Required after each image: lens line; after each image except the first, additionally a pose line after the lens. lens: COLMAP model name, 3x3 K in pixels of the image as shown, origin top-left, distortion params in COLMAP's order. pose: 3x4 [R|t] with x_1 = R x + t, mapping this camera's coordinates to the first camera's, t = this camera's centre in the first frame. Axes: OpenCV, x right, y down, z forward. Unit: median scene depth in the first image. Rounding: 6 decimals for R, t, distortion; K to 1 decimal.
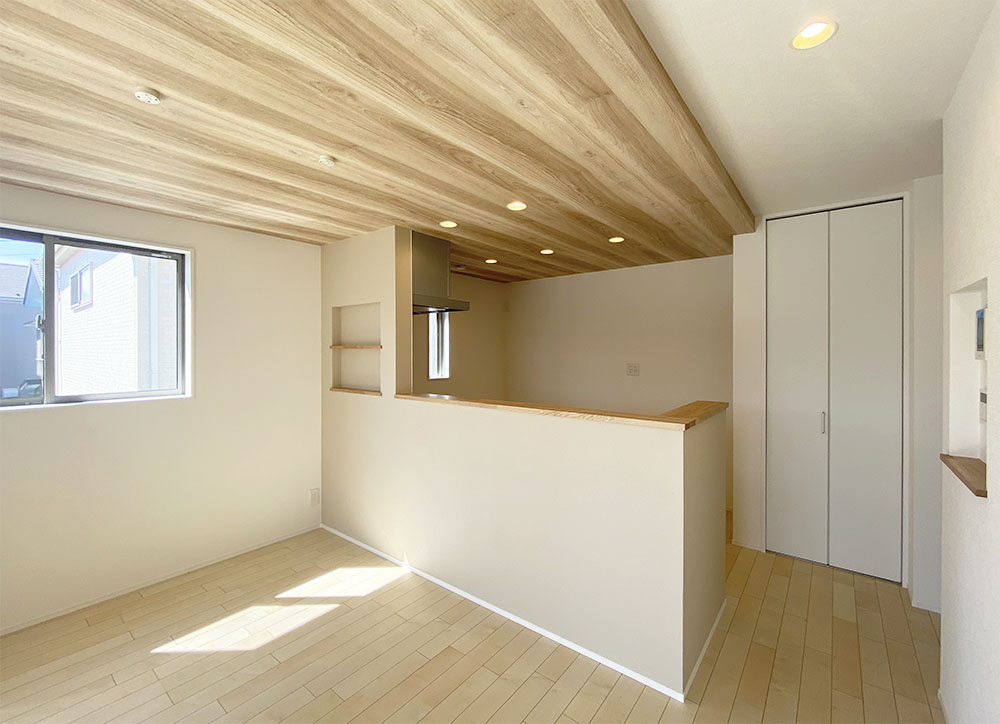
lens RADIAL K [[426.4, 0, 501.3], [0, 426.4, 350.0], [0, 0, 1]] dist [-0.001651, -0.000465]
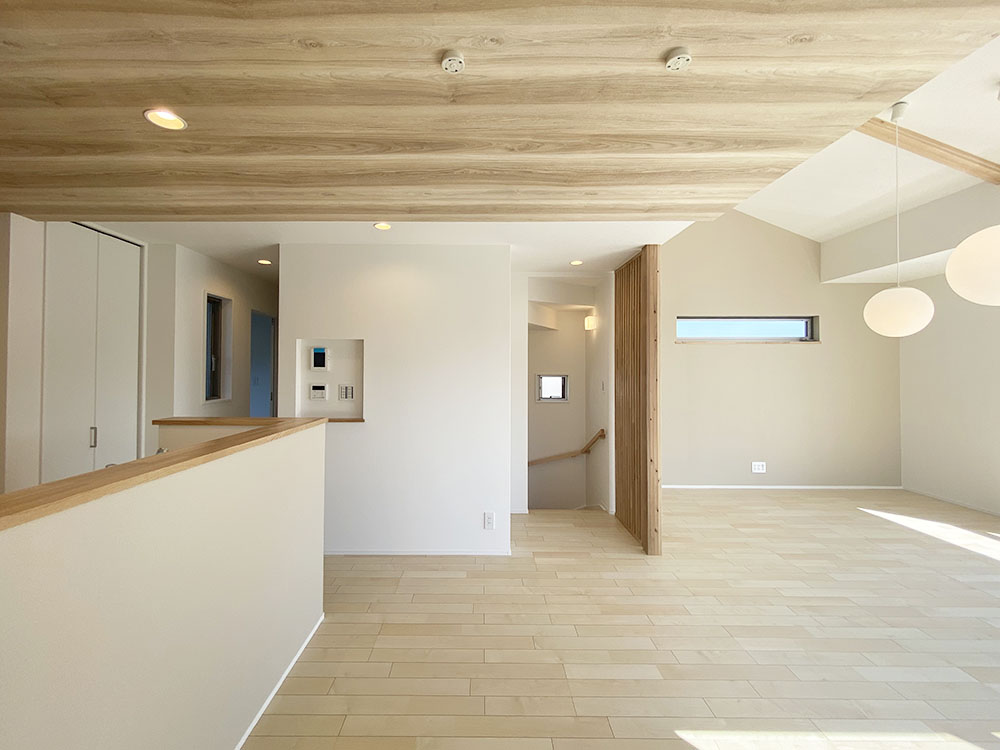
lens RADIAL K [[424.0, 0, 477.5], [0, 424.0, 363.9], [0, 0, 1]] dist [-0.000106, -0.000130]
pose [[-0.610187, 0.009379, 0.792202, -0.949719], [-0.001210, 0.999918, -0.012770, 0.012334], [-0.792257, -0.008750, -0.610125, 1.389024]]
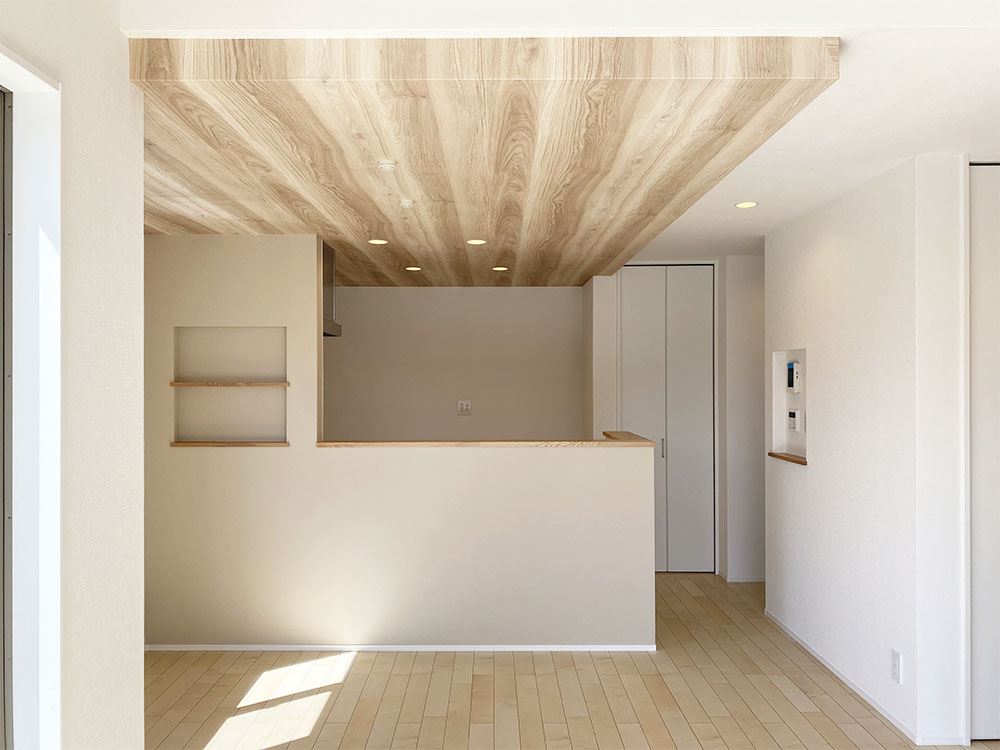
lens RADIAL K [[795.6, 0, 500.0], [0, 795.6, 375.0], [0, 0, 1]] dist [0.000231, -0.000810]
pose [[0.781831, 0.004757, 0.623472, -1.453560], [0.001394, 0.999955, -0.009377, -0.015494], [-0.623489, 0.008201, 0.781789, -0.630129]]
